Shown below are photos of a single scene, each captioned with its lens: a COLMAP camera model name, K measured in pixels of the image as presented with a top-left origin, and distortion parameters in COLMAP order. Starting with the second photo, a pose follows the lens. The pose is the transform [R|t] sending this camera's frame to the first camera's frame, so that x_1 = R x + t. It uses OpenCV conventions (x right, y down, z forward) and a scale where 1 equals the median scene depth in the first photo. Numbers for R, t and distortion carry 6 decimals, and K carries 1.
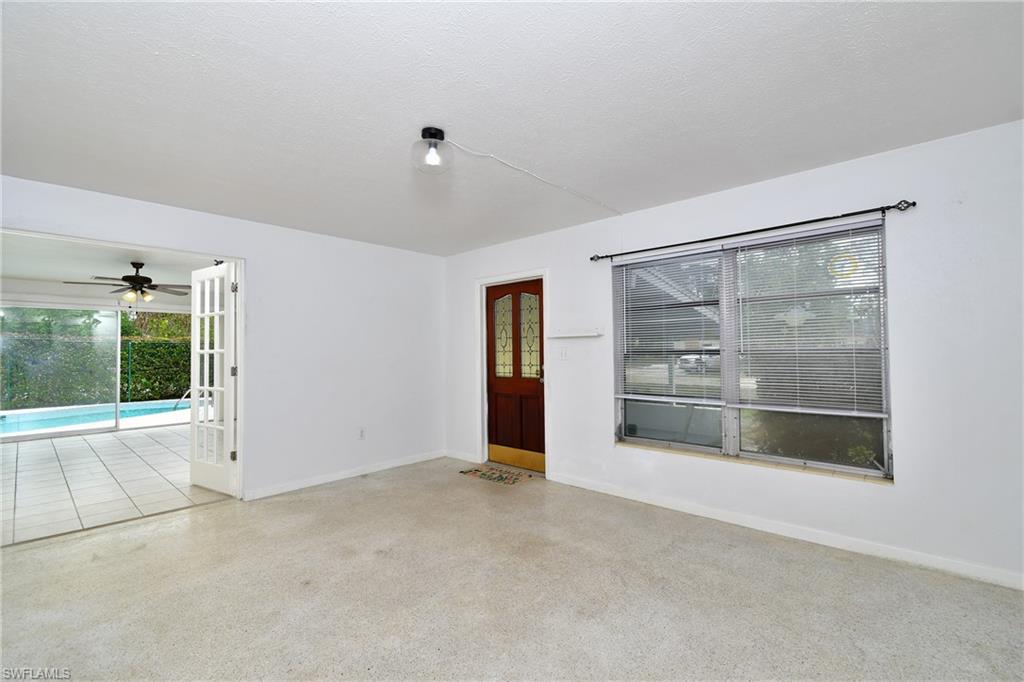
lens RADIAL K [[452.1, 0, 512.0], [0, 452.1, 341.0], [0, 0, 1]] dist [-0.001221, -0.000243]
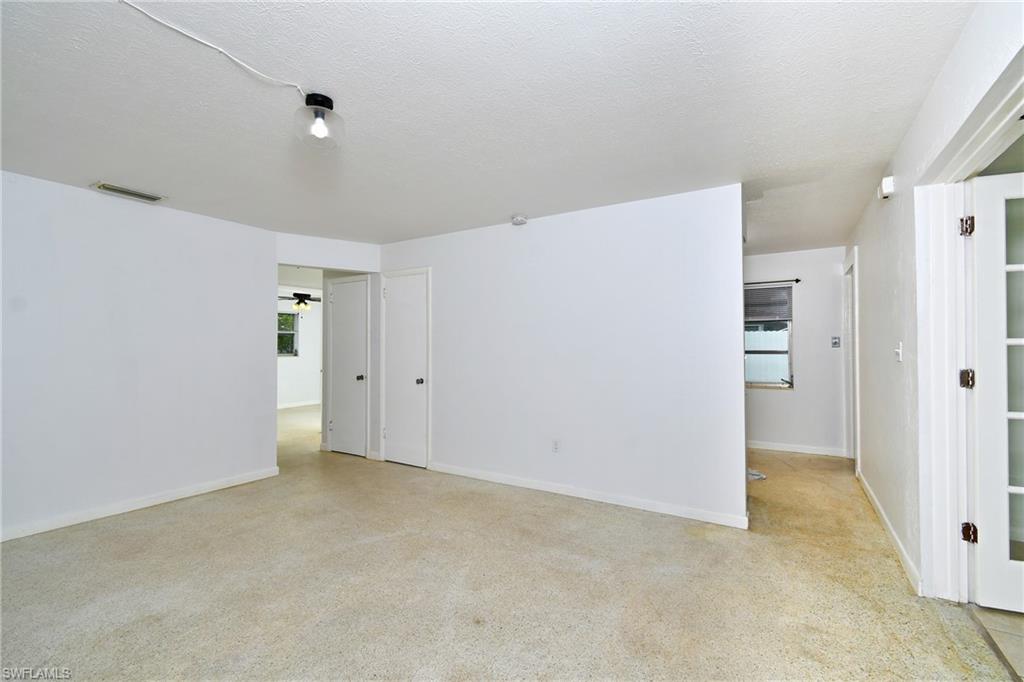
lens RADIAL K [[452.1, 0, 512.0], [0, 452.1, 341.0], [0, 0, 1]] dist [-0.001221, -0.000243]
pose [[-0.981256, 0.007190, -0.192577, -0.372959], [0.014281, 0.999269, -0.035457, 0.047539], [0.192181, -0.037543, -0.980641, 1.928805]]
